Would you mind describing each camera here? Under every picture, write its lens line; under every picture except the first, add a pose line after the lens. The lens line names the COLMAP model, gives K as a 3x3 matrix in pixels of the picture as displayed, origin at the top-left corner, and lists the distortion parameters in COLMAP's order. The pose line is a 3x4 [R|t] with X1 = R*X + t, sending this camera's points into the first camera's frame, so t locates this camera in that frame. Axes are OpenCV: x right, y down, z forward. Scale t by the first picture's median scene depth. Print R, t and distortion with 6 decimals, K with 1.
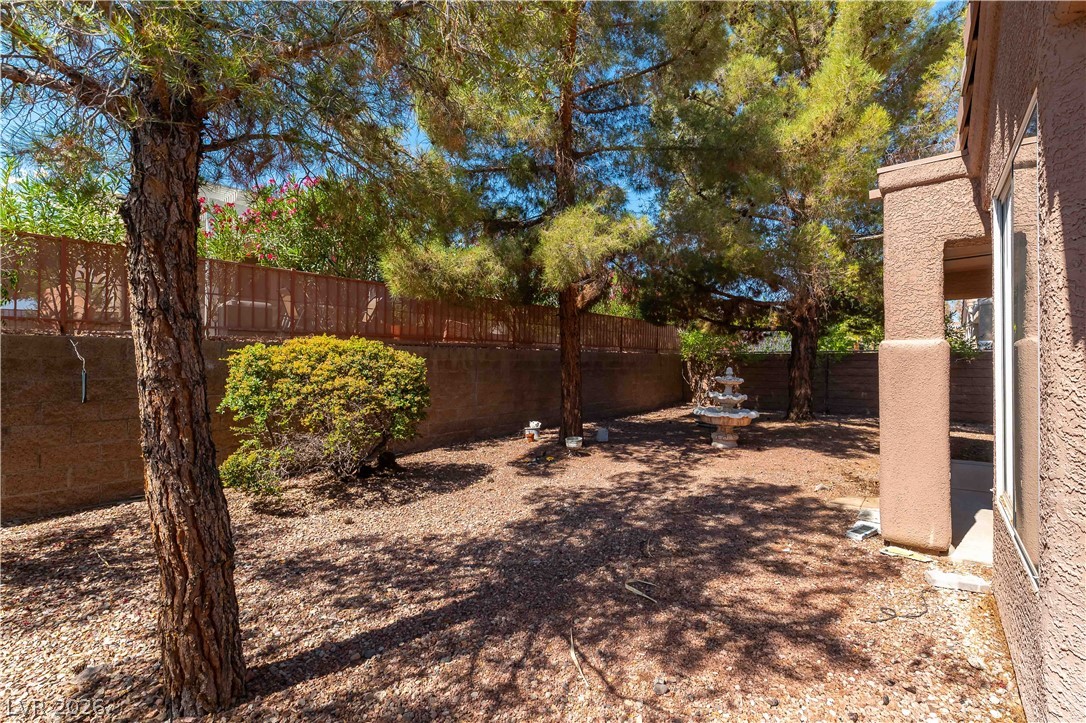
lens RADIAL K [[470.0, 0, 547.2], [0, 470.0, 352.1], [0, 0, 1]] dist [0.006190, -0.002848]
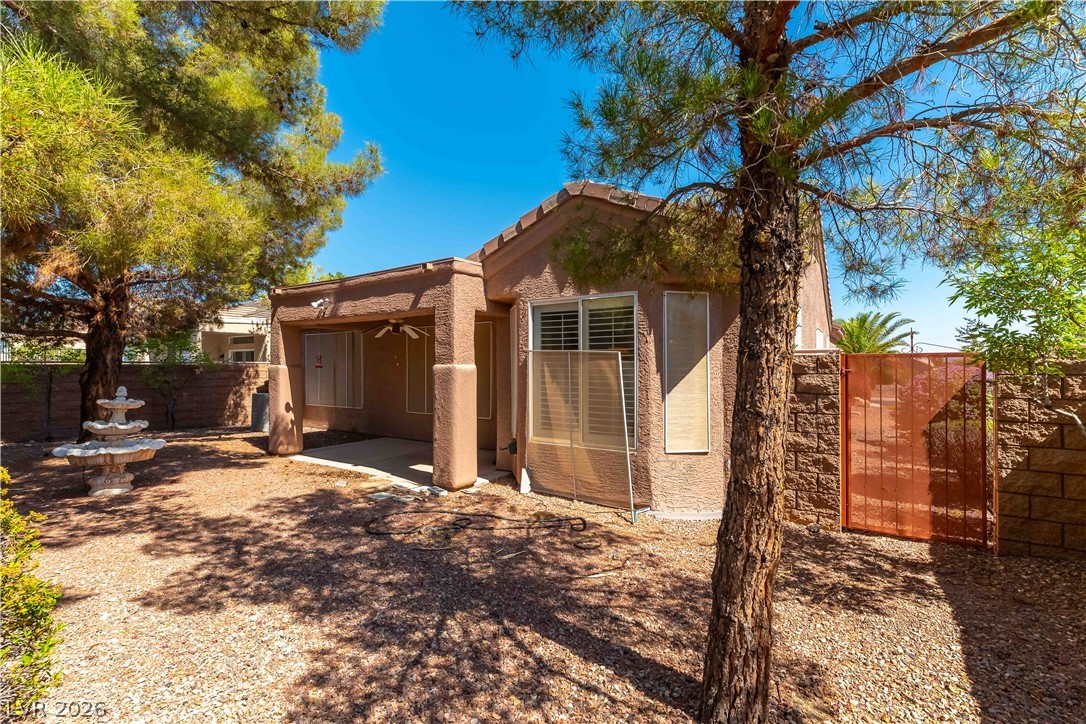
lens RADIAL K [[470.0, 0, 543.8], [0, 470.0, 365.1], [0, 0, 1]] dist [0.006190, -0.002848]
pose [[-0.031319, 0.000879, 0.999509, -0.869260], [-0.013601, 0.999907, -0.001306, -0.025018], [-0.999417, -0.013635, -0.031304, 0.716433]]
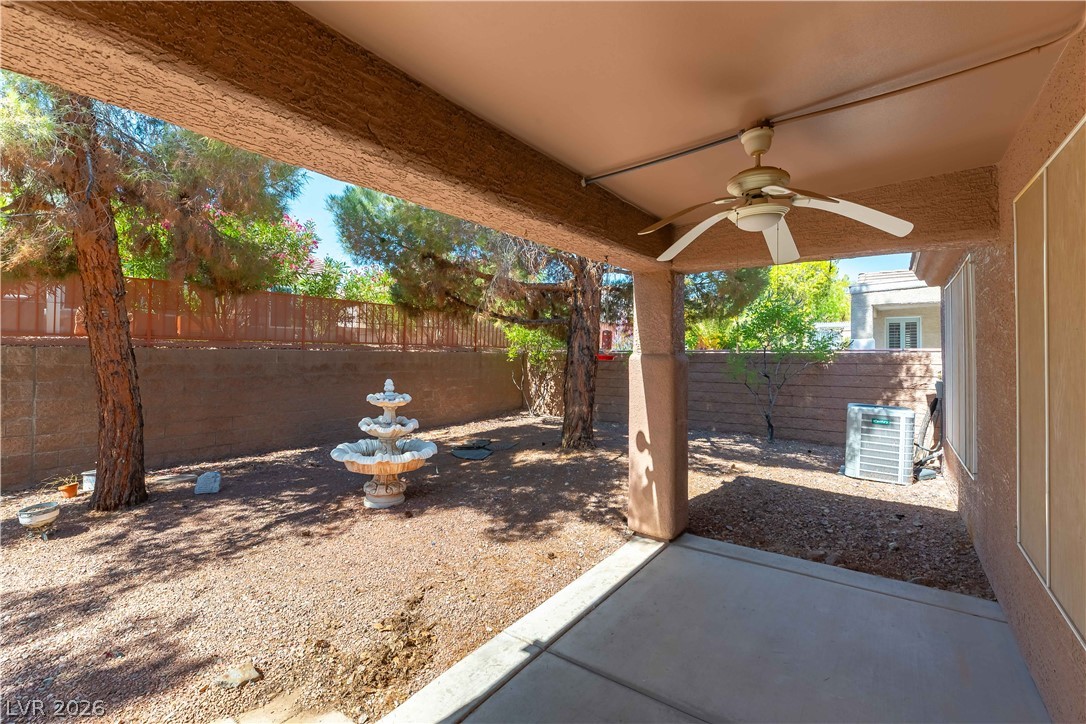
lens RADIAL K [[470.0, 0, 535.8], [0, 470.0, 357.3], [0, 0, 1]] dist [0.006190, -0.002848]
pose [[0.999303, 0.007734, 0.036510, 1.206245], [-0.008595, 0.999687, 0.023491, -0.030407], [-0.036317, -0.023789, 0.999057, 0.762463]]
